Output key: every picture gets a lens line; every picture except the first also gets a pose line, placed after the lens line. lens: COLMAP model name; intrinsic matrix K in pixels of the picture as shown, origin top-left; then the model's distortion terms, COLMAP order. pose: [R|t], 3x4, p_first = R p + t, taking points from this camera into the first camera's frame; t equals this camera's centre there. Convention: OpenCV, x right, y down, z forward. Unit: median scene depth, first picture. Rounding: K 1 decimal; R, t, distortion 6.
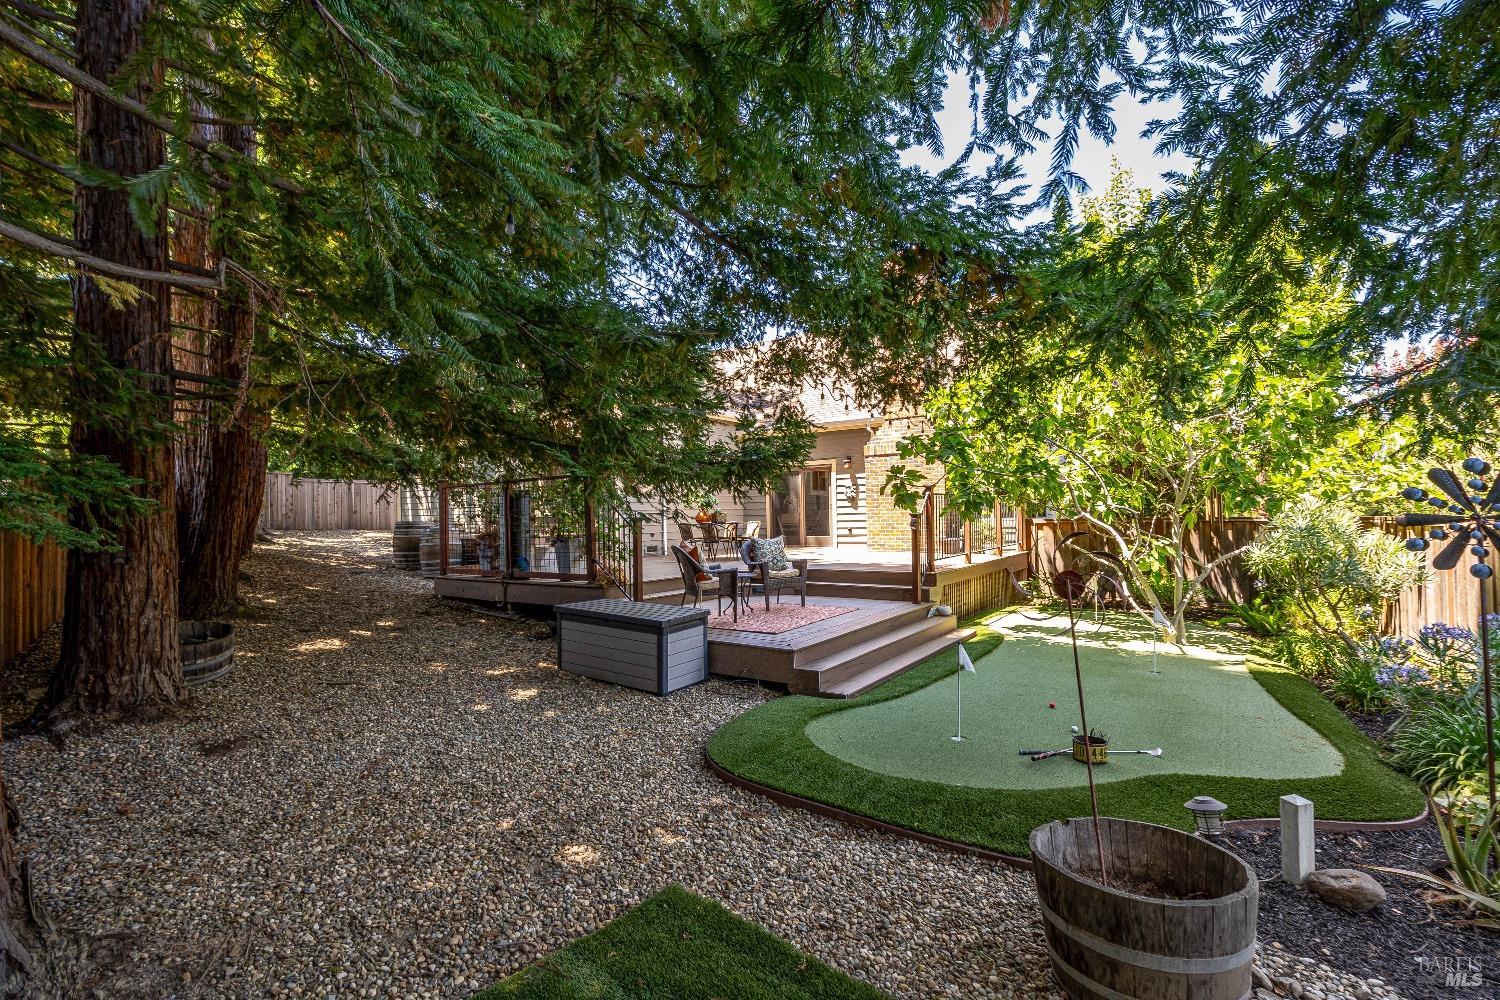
lens RADIAL K [[690.3, 0, 749.9], [0, 690.3, 505.5], [0, 0, 1]] dist [0.000710, 0.000066]
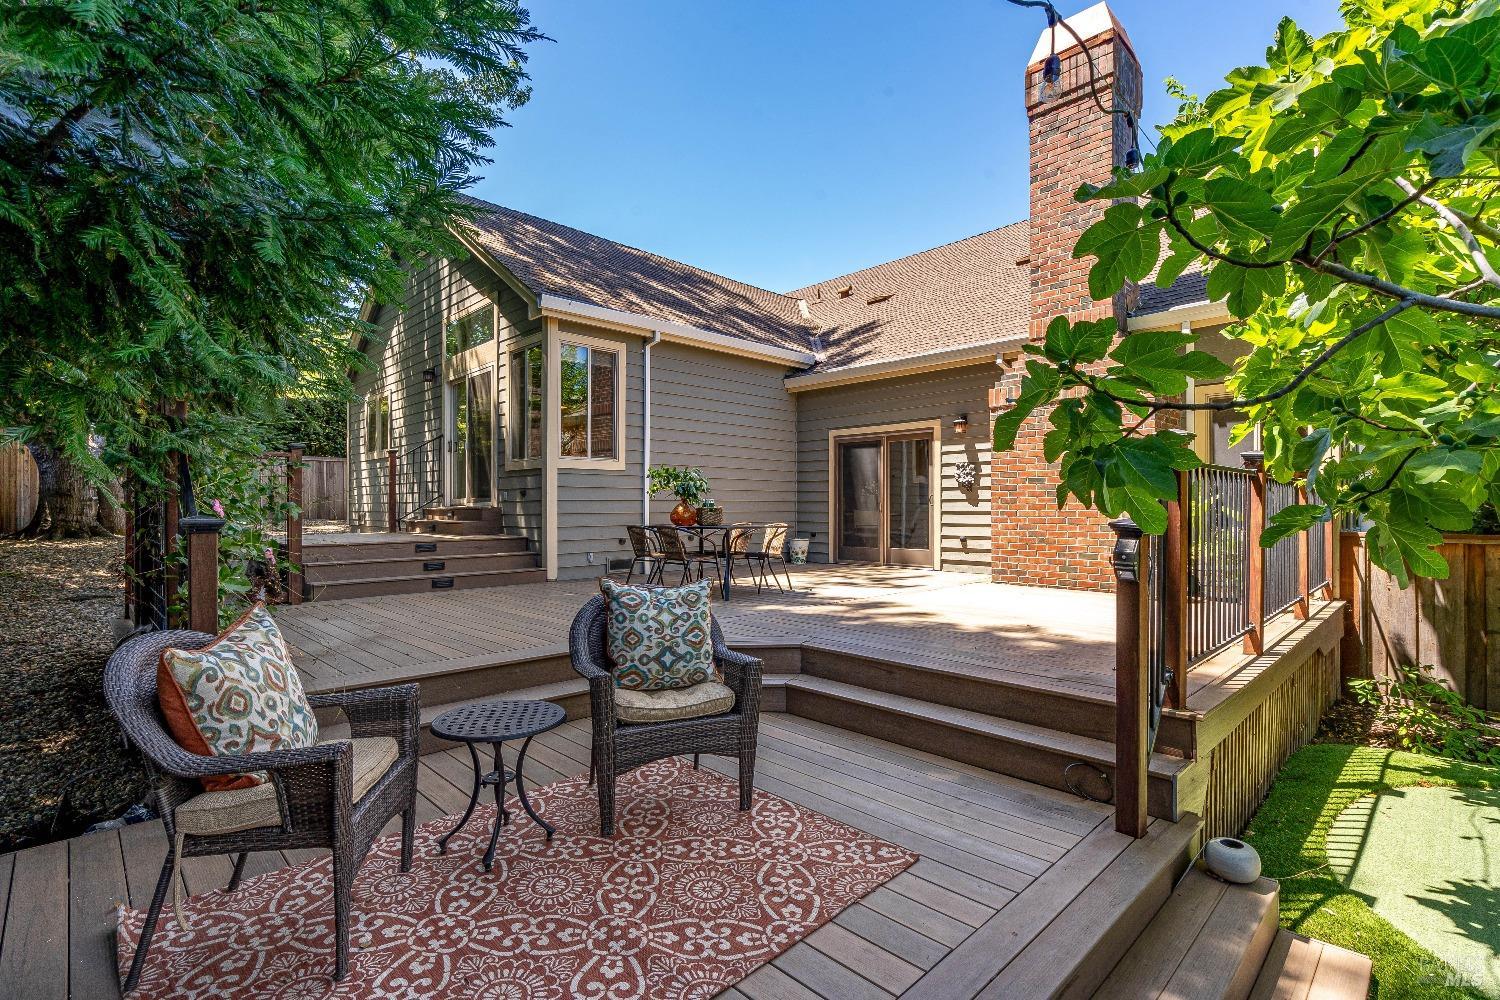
lens RADIAL K [[690.3, 0, 749.2], [0, 690.3, 499.1], [0, 0, 1]] dist [0.000710, 0.000066]
pose [[0.981360, 0.015375, -0.191564, 0.078458], [-0.015221, 0.999882, 0.002277, 0.002024], [0.191576, 0.000681, 0.981478, 0.393033]]
